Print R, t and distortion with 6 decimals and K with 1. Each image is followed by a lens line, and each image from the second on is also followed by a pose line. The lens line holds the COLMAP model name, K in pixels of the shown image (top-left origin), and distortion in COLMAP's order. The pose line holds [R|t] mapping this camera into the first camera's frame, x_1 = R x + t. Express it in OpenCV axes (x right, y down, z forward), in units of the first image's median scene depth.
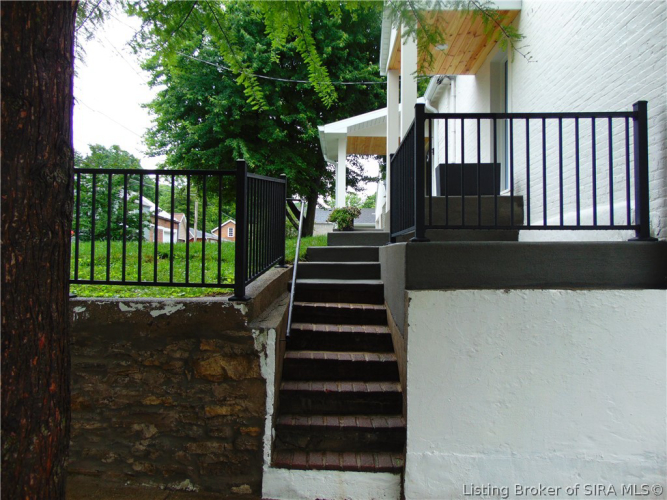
lens RADIAL K [[497.0, 0, 333.5], [0, 497.0, 250.0], [0, 0, 1]] dist [-0.031786, 0.060363]
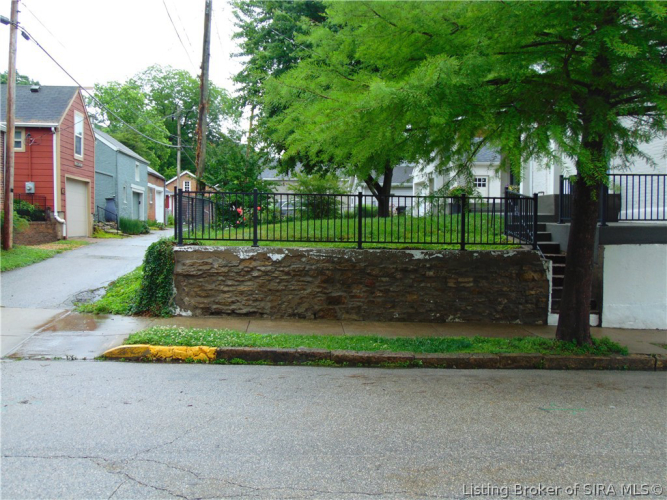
lens RADIAL K [[680.8, 0, 333.5], [0, 680.8, 250.0], [0, 0, 1]] dist [-0.008579, 0.014024]
pose [[0.994440, -0.012283, 0.104588, -1.605708], [0.005255, 0.997725, 0.067204, -0.138241], [-0.105176, -0.066280, 0.992242, -2.365686]]
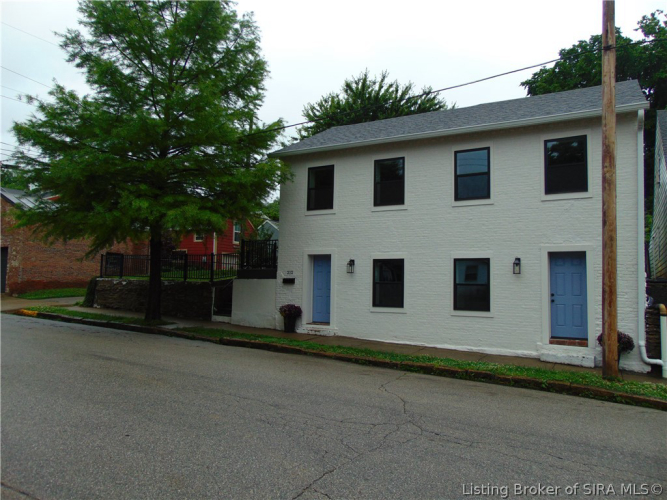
lens RADIAL K [[497.0, 0, 333.5], [0, 497.0, 250.0], [0, 0, 1]] dist [-0.031786, 0.060363]
pose [[0.878284, -0.029038, -0.477256, 3.264010], [0.002859, 0.998455, -0.055488, 0.069020], [0.478130, 0.047369, 0.877011, -2.760649]]
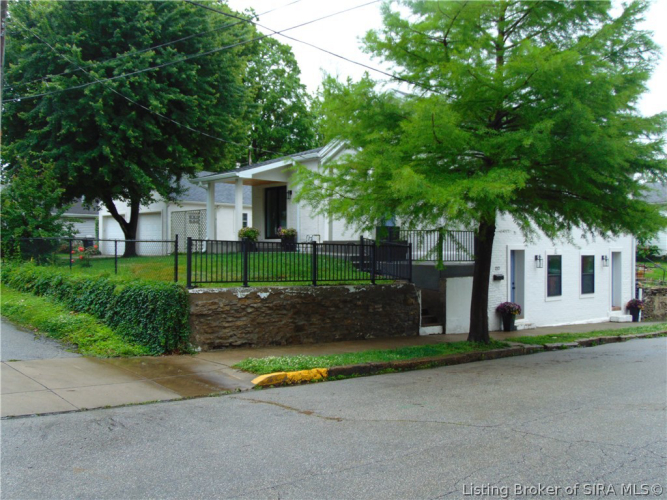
lens RADIAL K [[680.8, 0, 333.5], [0, 680.8, 250.0], [0, 0, 1]] dist [-0.008579, 0.014024]
pose [[0.718689, -0.008326, 0.695282, -4.069280], [-0.014369, 0.999537, 0.026822, -0.260694], [-0.695184, -0.029267, 0.718236, -2.155279]]
